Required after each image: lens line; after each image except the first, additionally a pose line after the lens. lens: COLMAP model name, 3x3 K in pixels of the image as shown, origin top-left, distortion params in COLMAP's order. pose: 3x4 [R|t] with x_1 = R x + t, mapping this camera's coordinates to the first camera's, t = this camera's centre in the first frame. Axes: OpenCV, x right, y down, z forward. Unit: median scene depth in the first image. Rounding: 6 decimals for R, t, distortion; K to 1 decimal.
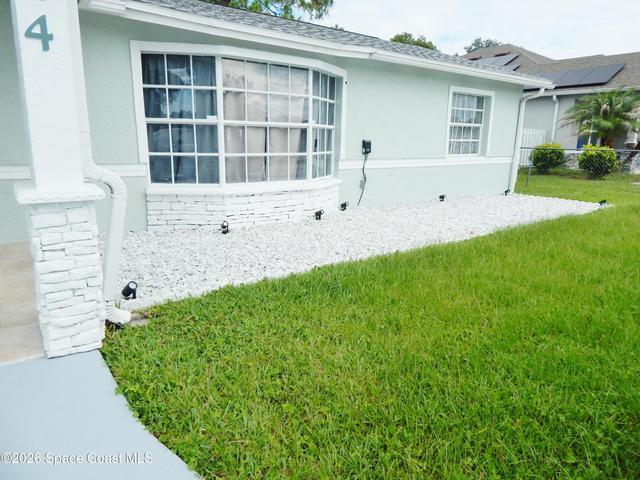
lens RADIAL K [[426.1, 0, 320.0], [0, 426.1, 240.0], [0, 0, 1]] dist [0.004821, 0.002994]
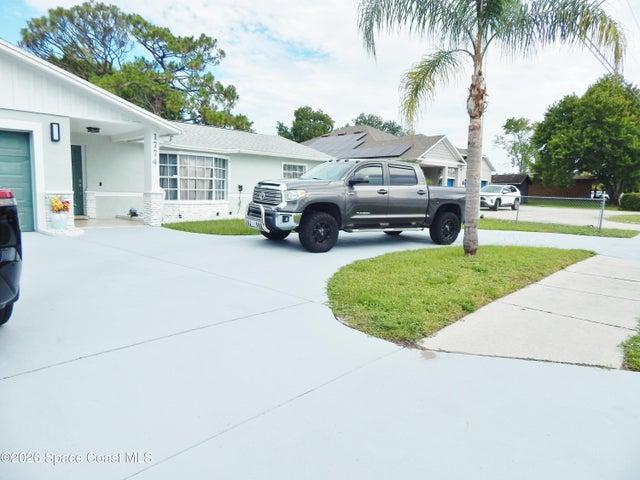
lens RADIAL K [[416.8, 0, 320.0], [0, 416.8, 240.0], [0, 0, 1]] dist [-0.002895, -0.004269]
pose [[0.983869, -0.020370, 0.177725, 0.181542], [0.040907, 0.992790, -0.112666, 0.476131], [-0.174149, 0.118119, 0.977609, -1.782644]]
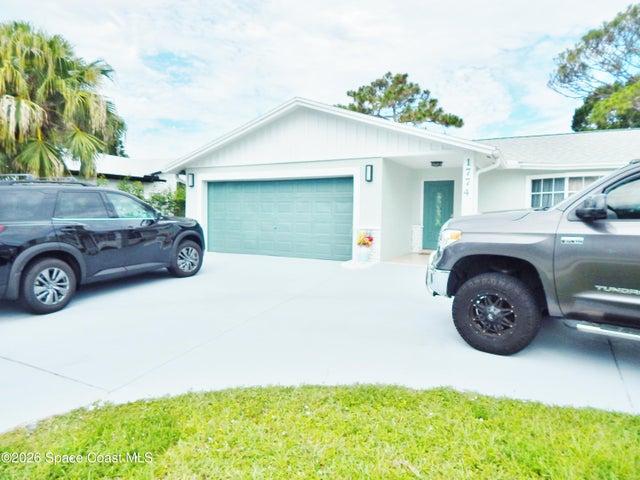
lens RADIAL K [[416.8, 0, 320.0], [0, 416.8, 240.0], [0, 0, 1]] dist [-0.002895, -0.004269]
pose [[0.451618, 0.034908, -0.891528, 1.046312], [-0.203221, 0.976994, -0.064690, 0.244561], [0.868759, 0.210392, 0.448322, -0.893951]]
